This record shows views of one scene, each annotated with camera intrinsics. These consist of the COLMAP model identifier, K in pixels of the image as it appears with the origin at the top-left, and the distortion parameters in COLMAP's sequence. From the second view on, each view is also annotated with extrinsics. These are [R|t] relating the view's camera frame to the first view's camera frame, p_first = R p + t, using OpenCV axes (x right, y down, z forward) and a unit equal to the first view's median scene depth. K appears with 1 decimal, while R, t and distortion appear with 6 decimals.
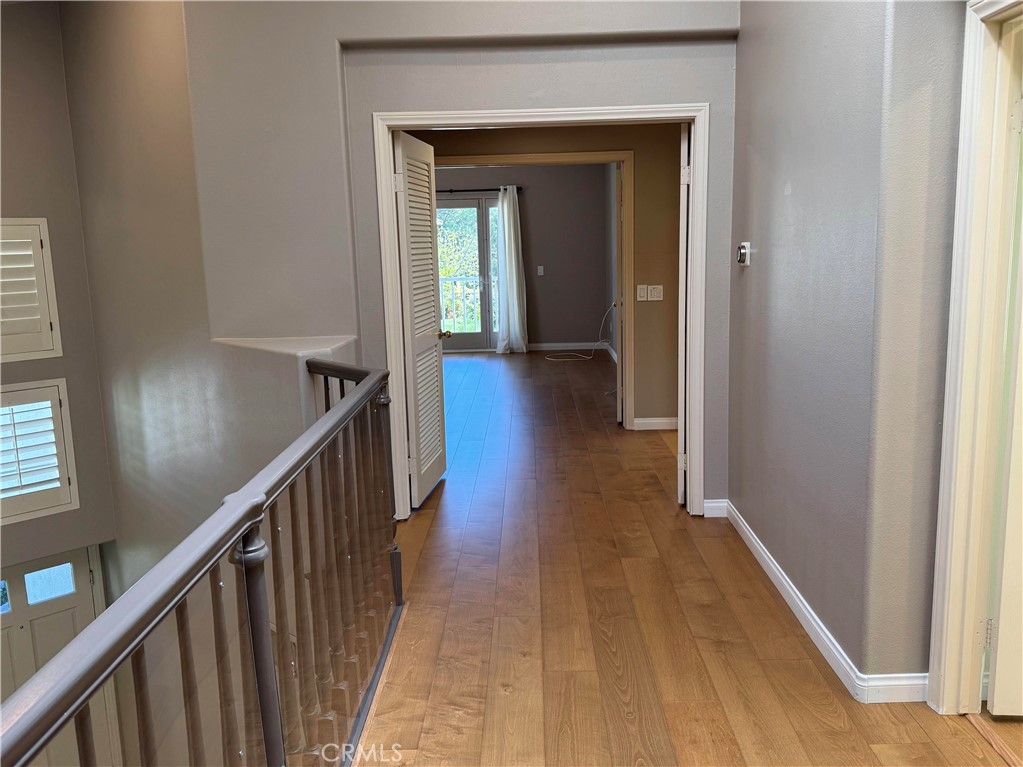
lens RADIAL K [[843.3, 0, 524.3], [0, 843.3, 378.4], [0, 0, 1]] dist [0.207036, -0.428302]
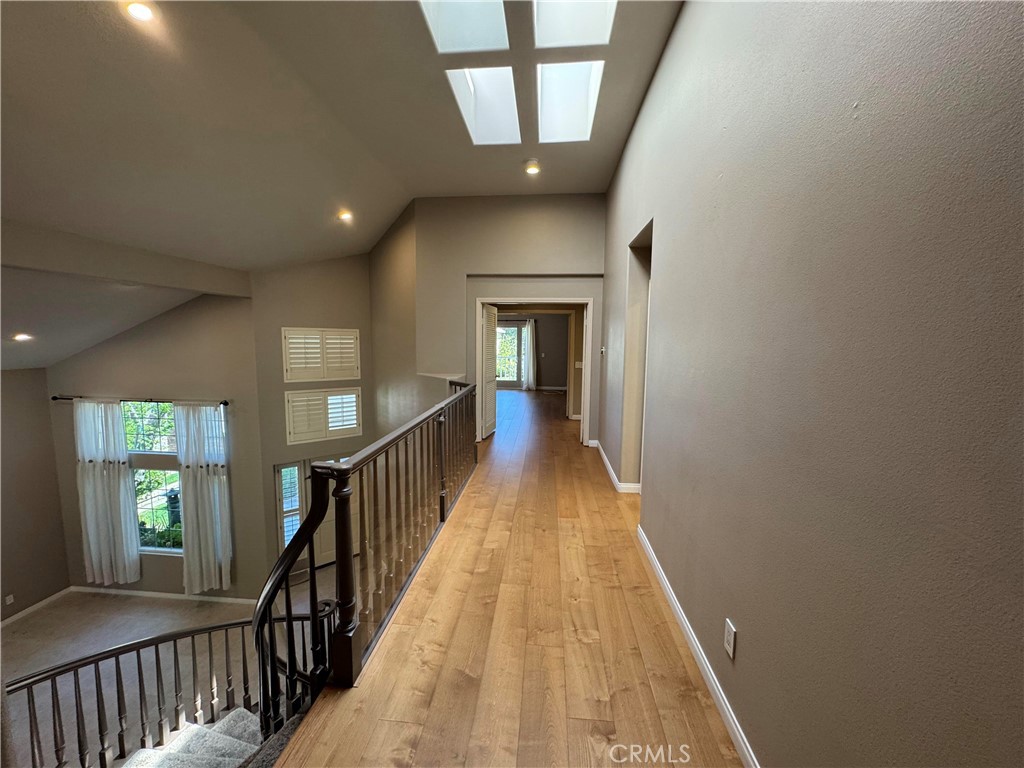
lens RADIAL K [[407.6, 0, 511.0], [0, 407.6, 382.6], [0, 0, 1]] dist [-0.002256, 0.000762]
pose [[0.996166, 0.042991, -0.076186, 0.053497], [-0.047474, 0.997185, -0.058037, 0.045964], [0.073476, 0.061431, 0.995403, -0.316135]]
